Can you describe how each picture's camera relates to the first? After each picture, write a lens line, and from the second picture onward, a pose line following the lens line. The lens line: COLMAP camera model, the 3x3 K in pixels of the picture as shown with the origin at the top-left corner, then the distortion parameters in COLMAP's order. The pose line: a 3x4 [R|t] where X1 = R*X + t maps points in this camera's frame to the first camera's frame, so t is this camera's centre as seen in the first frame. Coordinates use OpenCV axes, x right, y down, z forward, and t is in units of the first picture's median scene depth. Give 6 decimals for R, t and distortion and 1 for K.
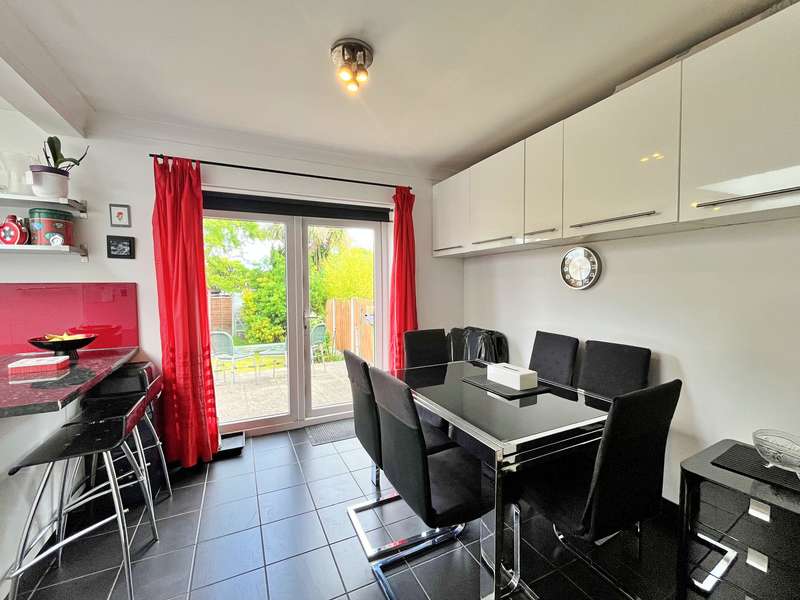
lens RADIAL K [[334.6, 0, 400.0], [0, 334.6, 300.0], [0, 0, 1]] dist [-0.009390, -0.000738]
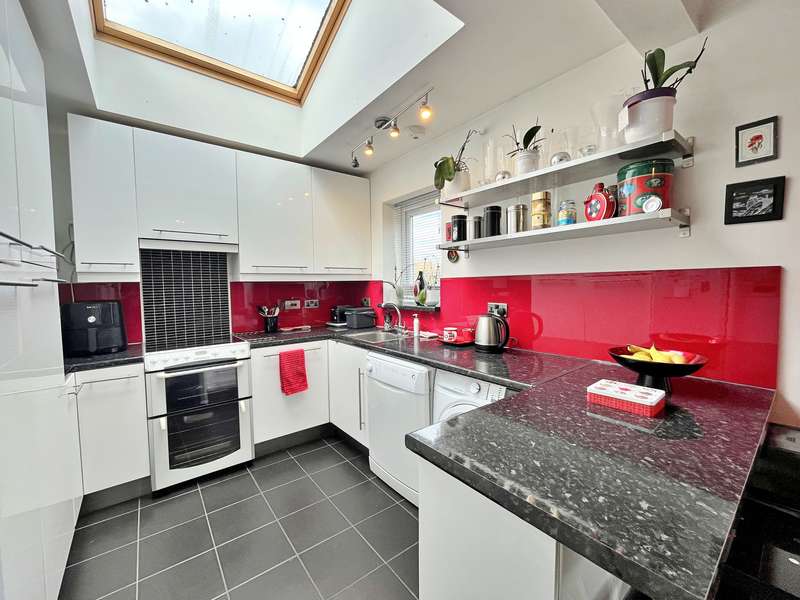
lens RADIAL K [[334.6, 0, 400.0], [0, 334.6, 300.0], [0, 0, 1]] dist [-0.009390, -0.000738]
pose [[0.208631, 0.050102, -0.976710, -0.435899], [-0.038579, 0.998331, 0.042970, -0.000423], [0.977233, 0.028715, 0.210215, 0.338255]]
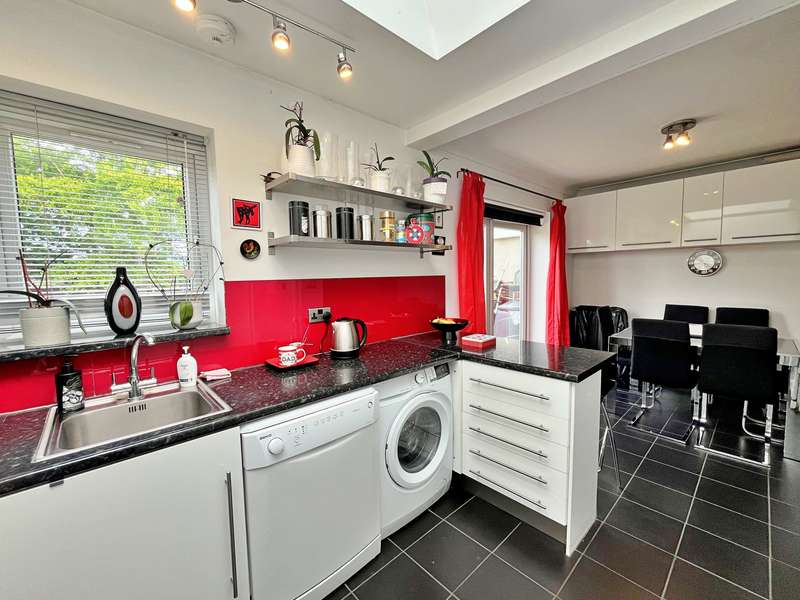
lens RADIAL K [[330.0, 0, 400.0], [0, 330.0, 300.0], [0, 0, 1]] dist [0.012829, -0.000175]
pose [[0.957763, -0.032723, 0.285690, -1.372613], [0.024197, 0.999152, 0.033322, -0.007075], [-0.286538, -0.025001, 0.957743, -0.104719]]
